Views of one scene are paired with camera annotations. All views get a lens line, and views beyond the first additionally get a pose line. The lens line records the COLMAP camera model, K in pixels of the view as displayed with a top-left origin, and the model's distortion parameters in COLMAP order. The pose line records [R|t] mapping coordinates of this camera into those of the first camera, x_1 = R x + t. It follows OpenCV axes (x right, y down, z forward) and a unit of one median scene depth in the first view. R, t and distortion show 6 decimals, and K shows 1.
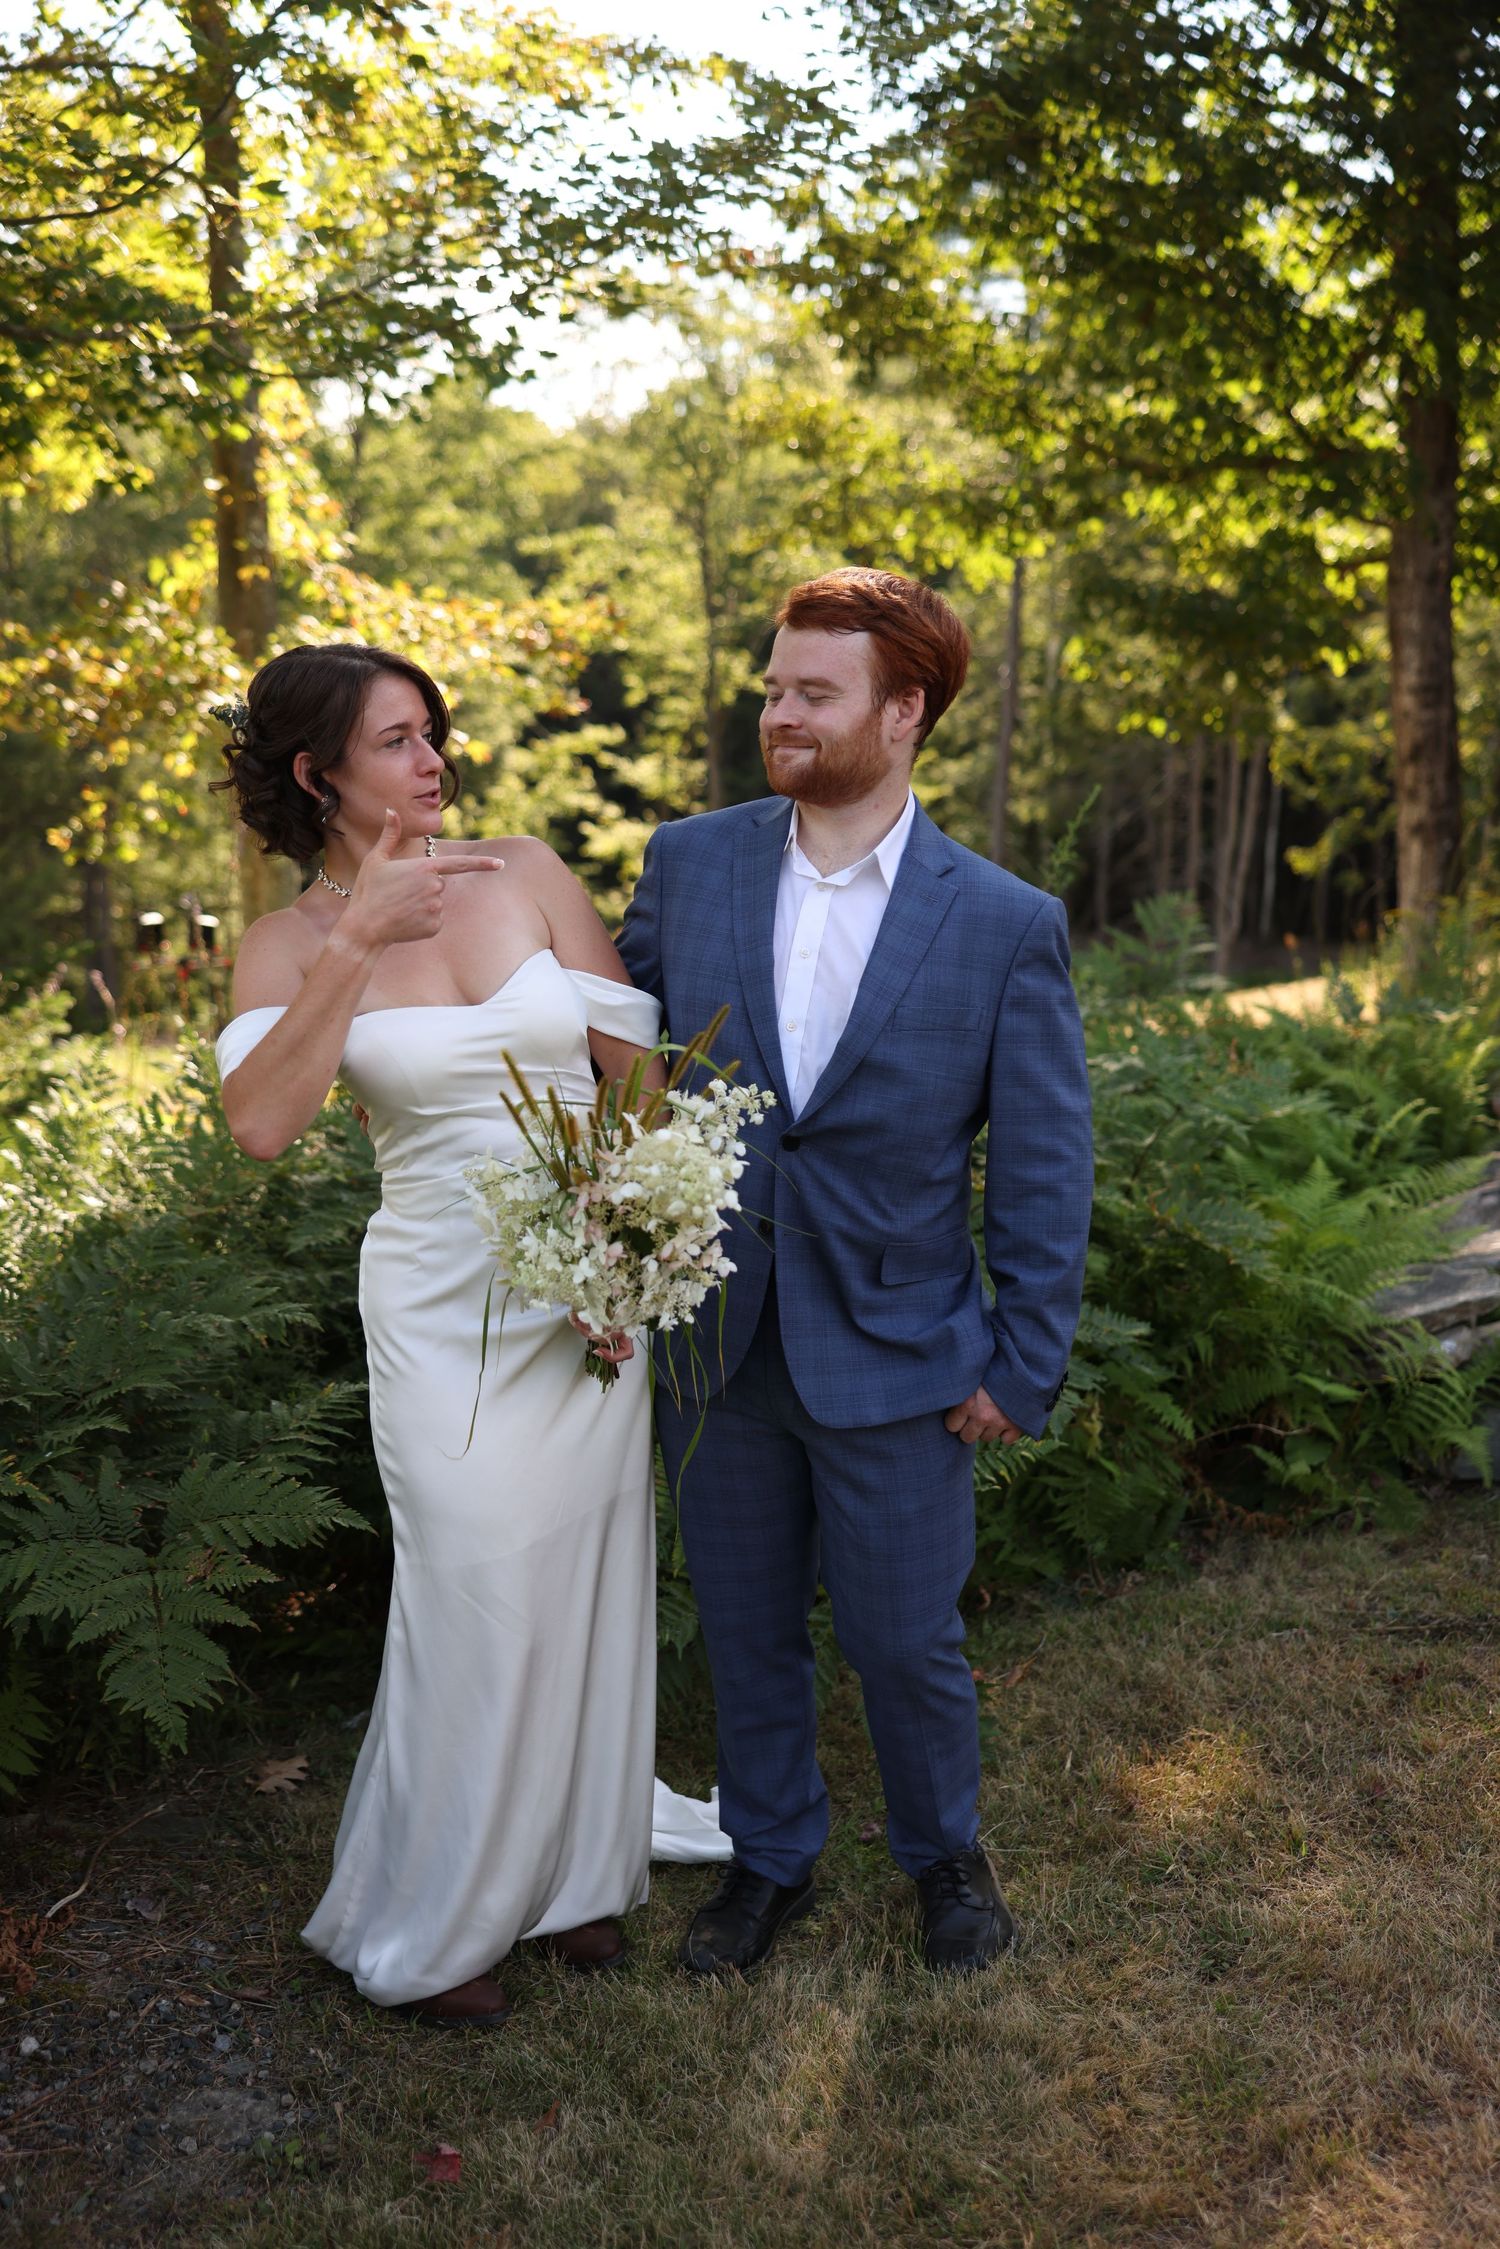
lens RADIAL K [[2156.8, 0, 750.7], [0, 2156.8, 1172.9], [0, 0, 1]] dist [-0.006285, -0.009244]
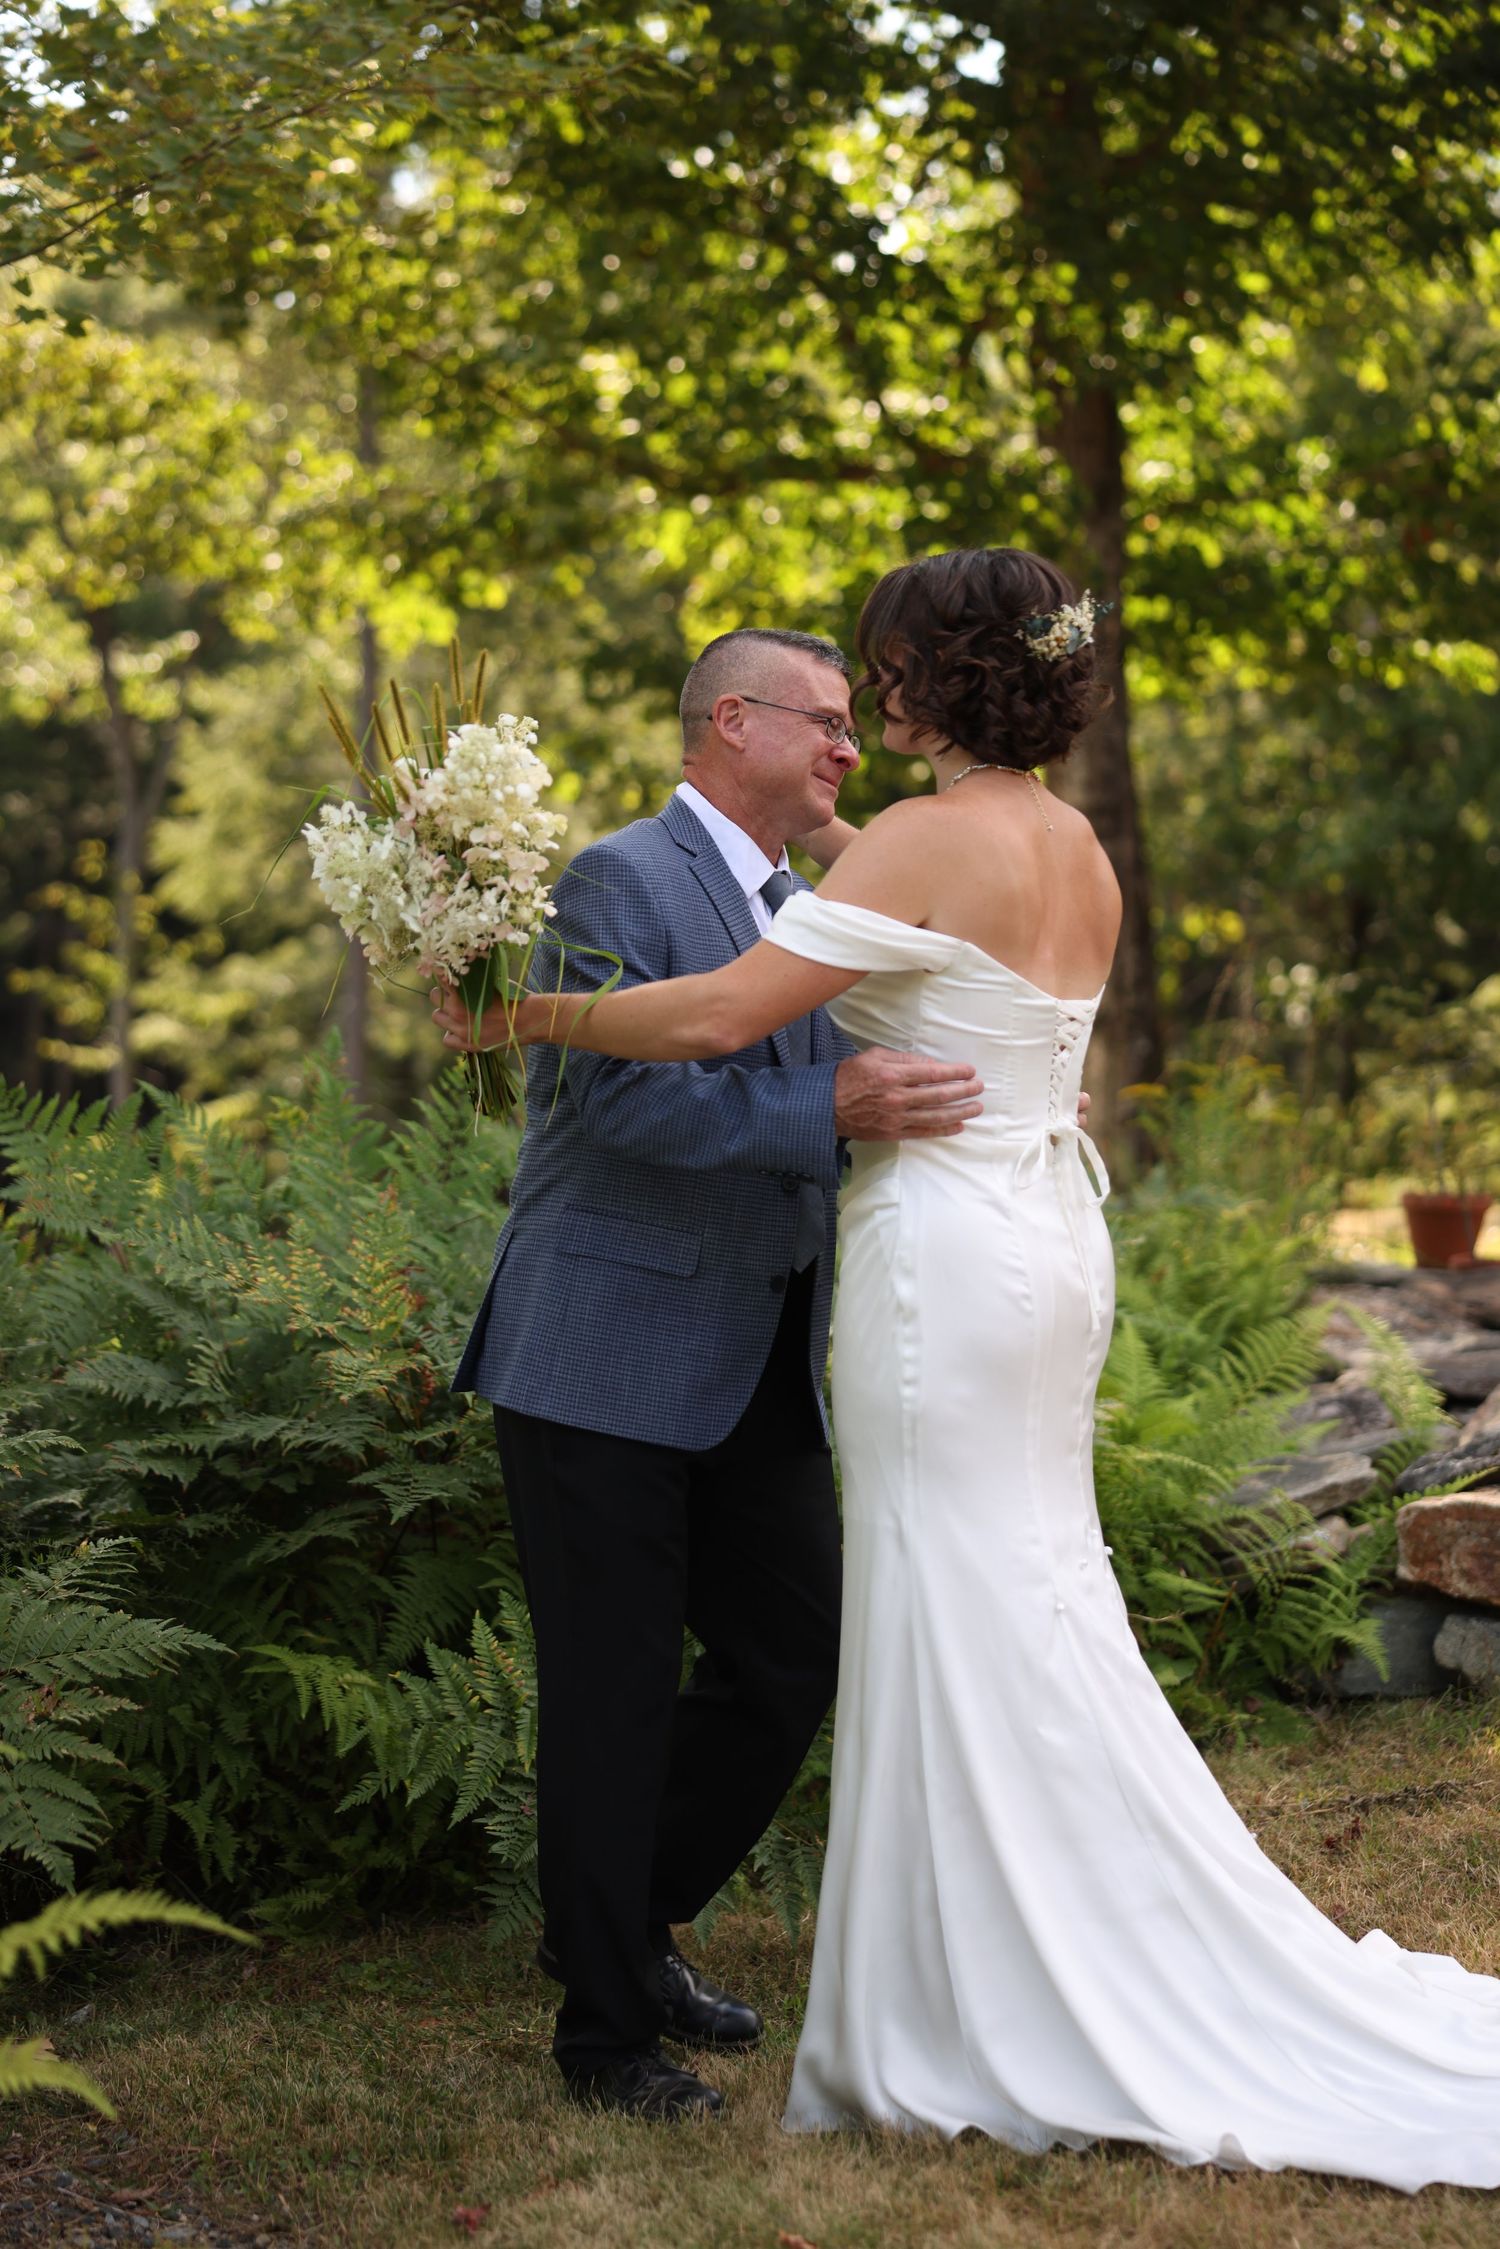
lens RADIAL K [[3949.3, 0, 750.0], [0, 3949.3, 1124.5], [0, 0, 1]] dist [-0.000686, 0.839985]
pose [[0.973096, -0.018585, 0.229648, -0.084075], [0.052785, 0.988213, -0.143694, 0.048229], [-0.224271, 0.151950, 0.962608, -0.153451]]
